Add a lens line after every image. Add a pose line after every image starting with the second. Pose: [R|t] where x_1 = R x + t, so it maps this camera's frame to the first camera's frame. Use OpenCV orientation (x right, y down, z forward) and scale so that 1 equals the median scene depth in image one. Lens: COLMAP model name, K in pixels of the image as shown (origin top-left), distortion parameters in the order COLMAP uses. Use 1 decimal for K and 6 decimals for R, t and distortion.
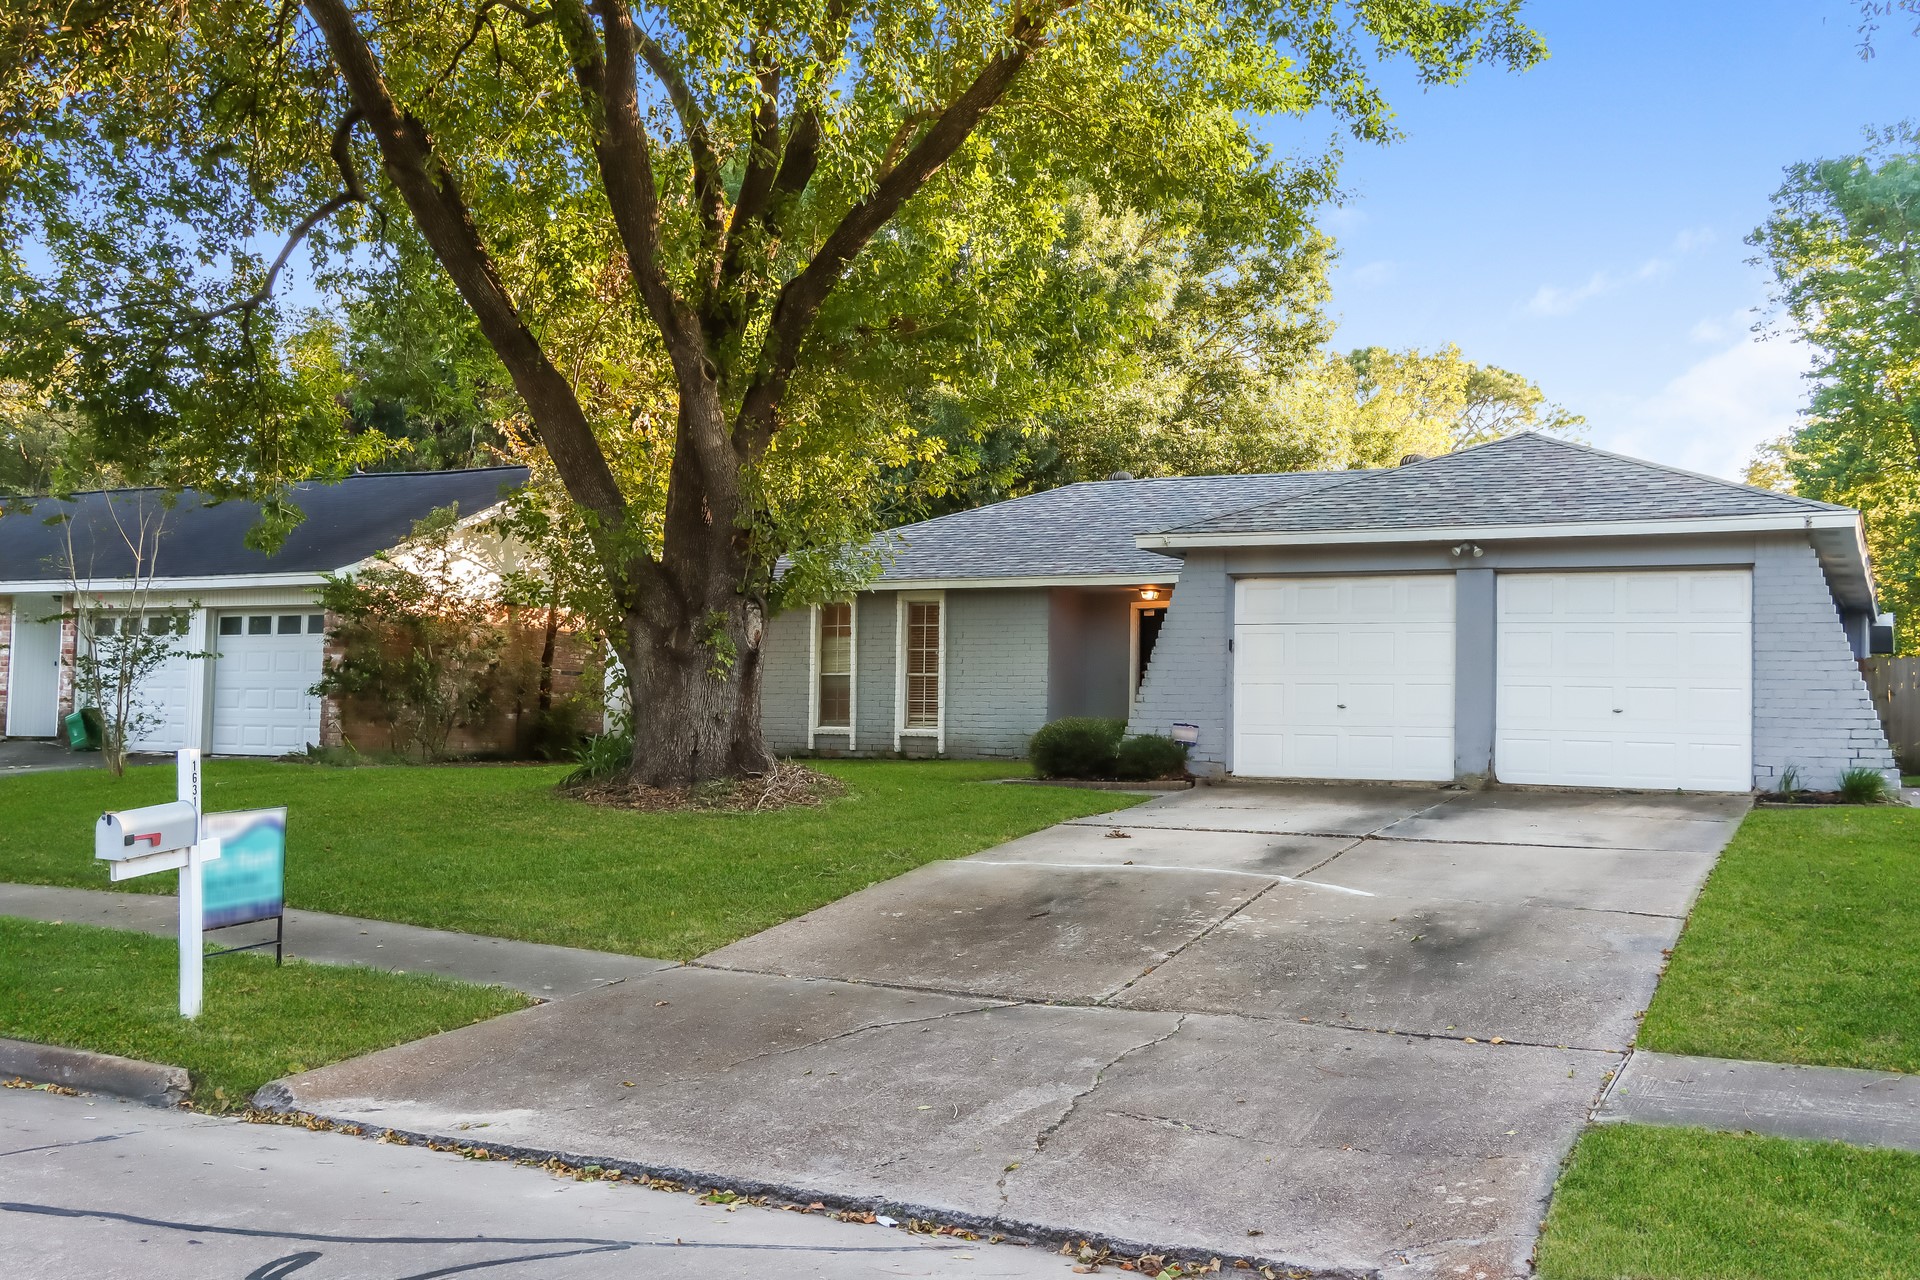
lens RADIAL K [[1866.2, 0, 960.3], [0, 1866.2, 637.2], [0, 0, 1]] dist [0.001498, 0.000000]
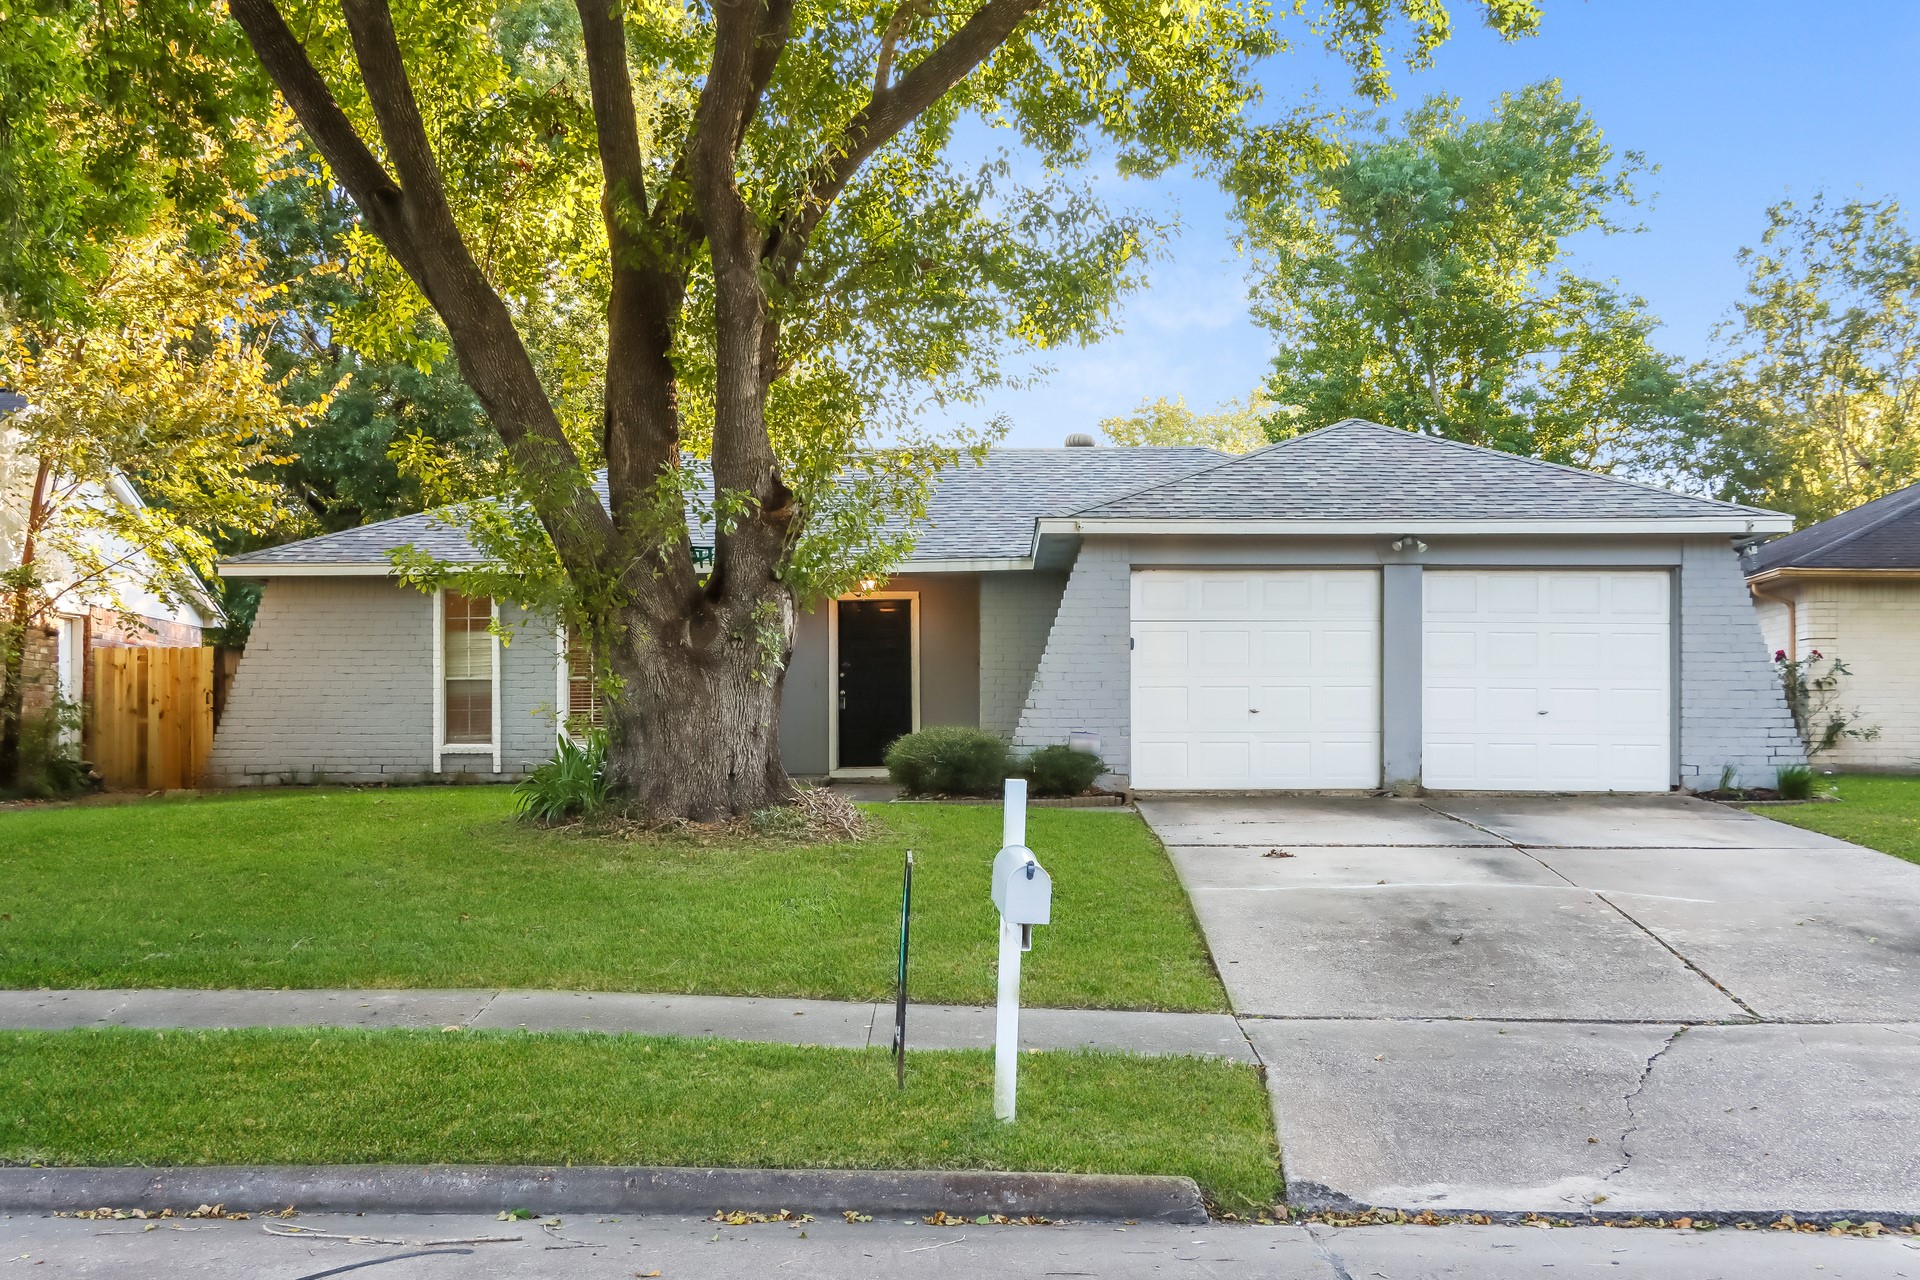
lens RADIAL K [[2258.6, 0, 960.3], [0, 2258.6, 647.3], [0, 0, 1]] dist [-0.023511, 0.000000]
pose [[0.894969, 0.001855, 0.446124, -0.439195], [-0.005367, 0.999964, 0.006610, -0.000900], [-0.446096, -0.008310, 0.894947, 0.071375]]
